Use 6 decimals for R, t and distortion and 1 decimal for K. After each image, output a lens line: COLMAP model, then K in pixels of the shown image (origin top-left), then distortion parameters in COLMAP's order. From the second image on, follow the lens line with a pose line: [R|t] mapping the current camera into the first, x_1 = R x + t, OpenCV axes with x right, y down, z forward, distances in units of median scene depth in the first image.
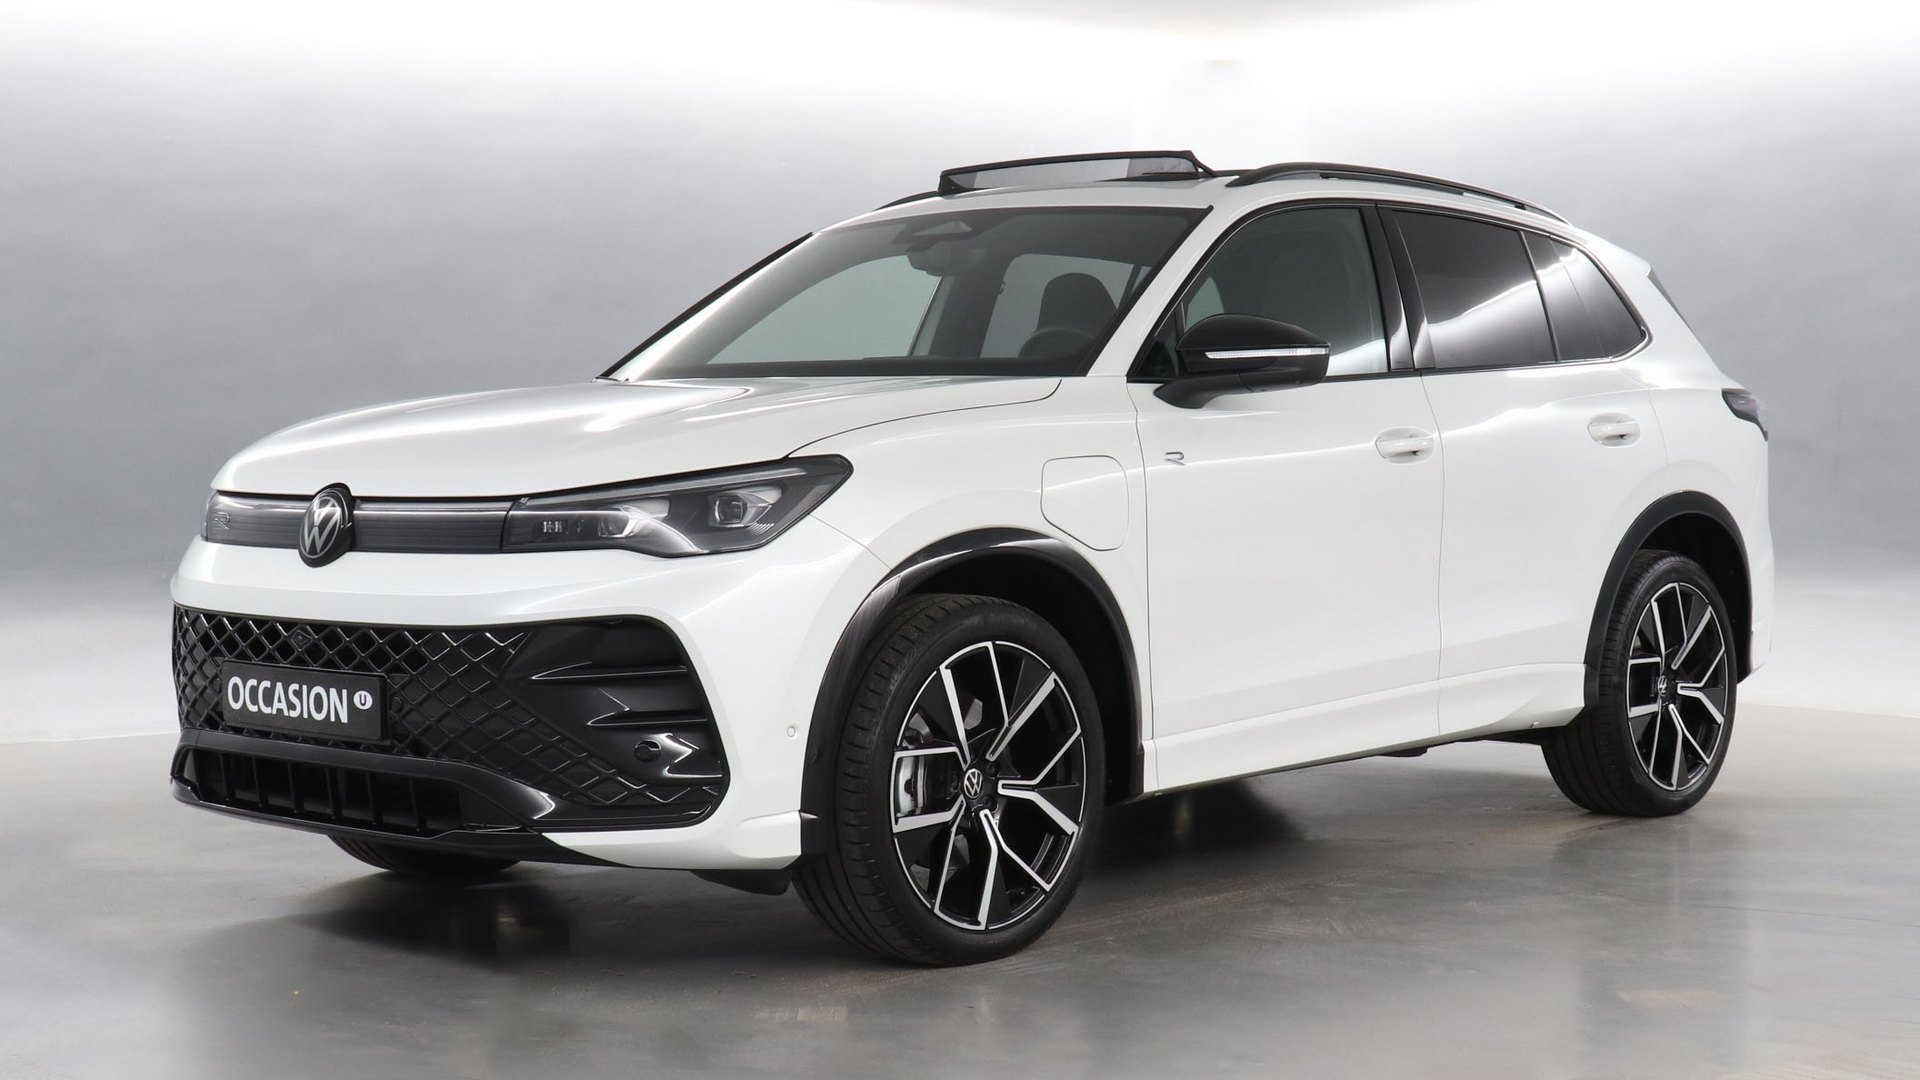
lens RADIAL K [[2770.3, 0, 873.1], [0, 2770.3, 529.3], [0, 0, 1]] dist [0.042560, -0.005439]
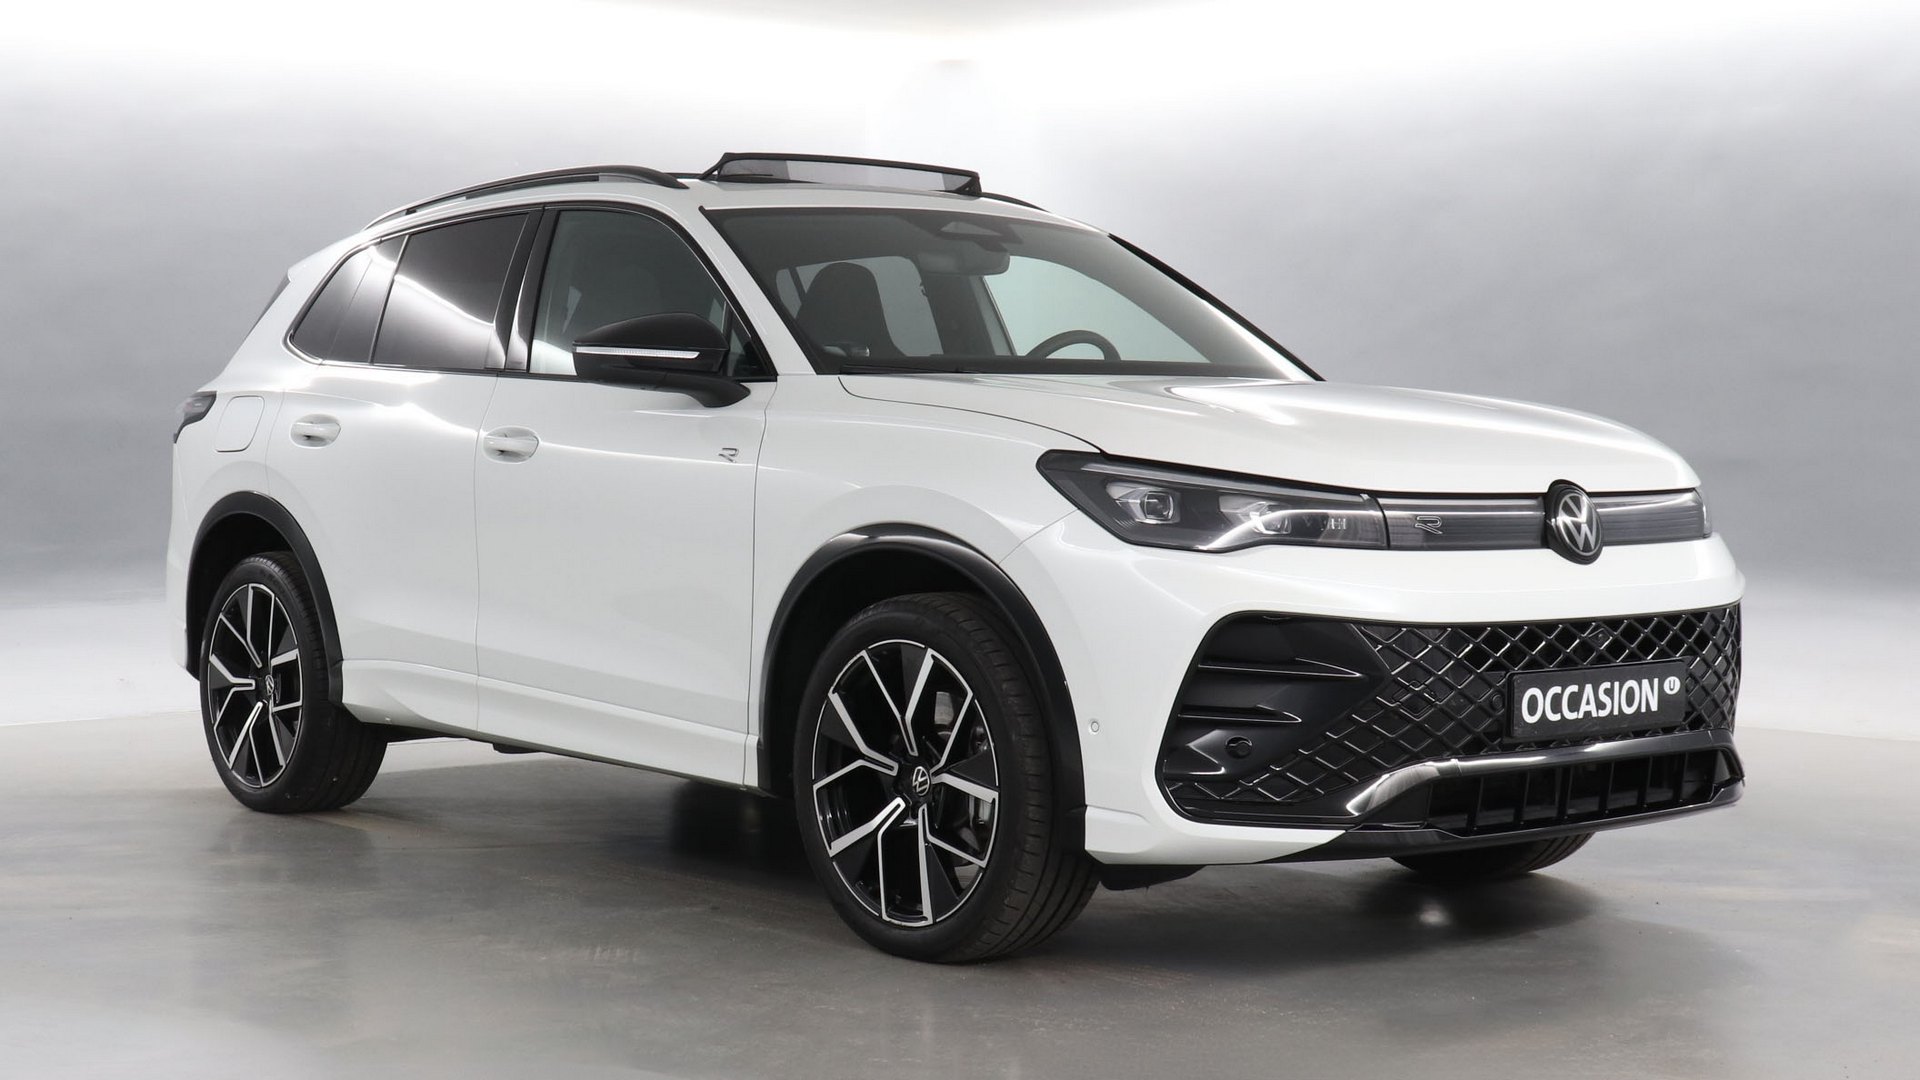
lens RADIAL K [[2770.3, 0, 873.1], [0, 2770.3, 529.3], [0, 0, 1]] dist [0.042560, -0.005439]
pose [[0.090071, -0.027647, 0.995552, -1.210557], [0.028756, 0.999270, 0.025148, -0.030962], [-0.995520, 0.026363, 0.090801, 1.165311]]
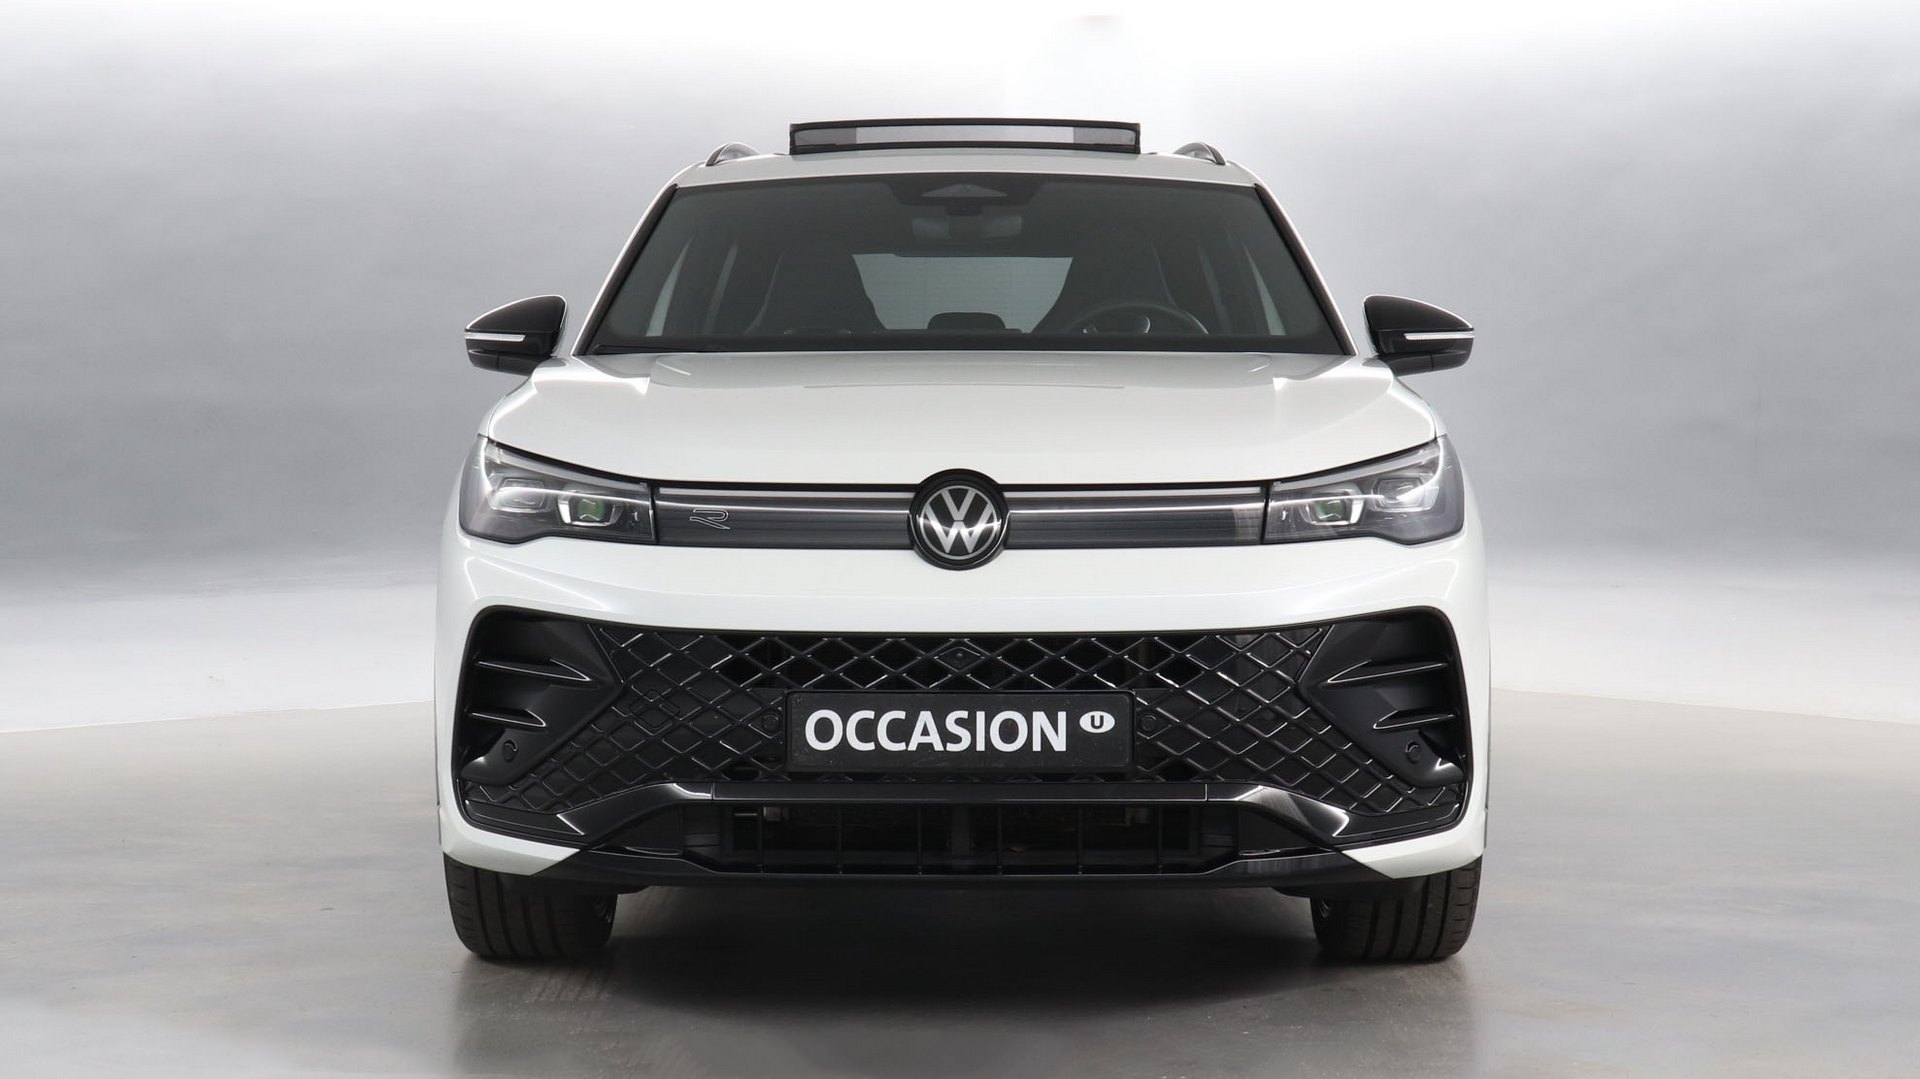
lens RADIAL K [[2770.3, 0, 873.1], [0, 2770.3, 528.8], [0, 0, 1]] dist [0.042560, -0.005439]
pose [[0.720909, -0.026222, 0.692534, -0.797688], [0.019736, 0.999655, 0.017306, -0.013682], [-0.692749, 0.001191, 0.721178, 0.418910]]
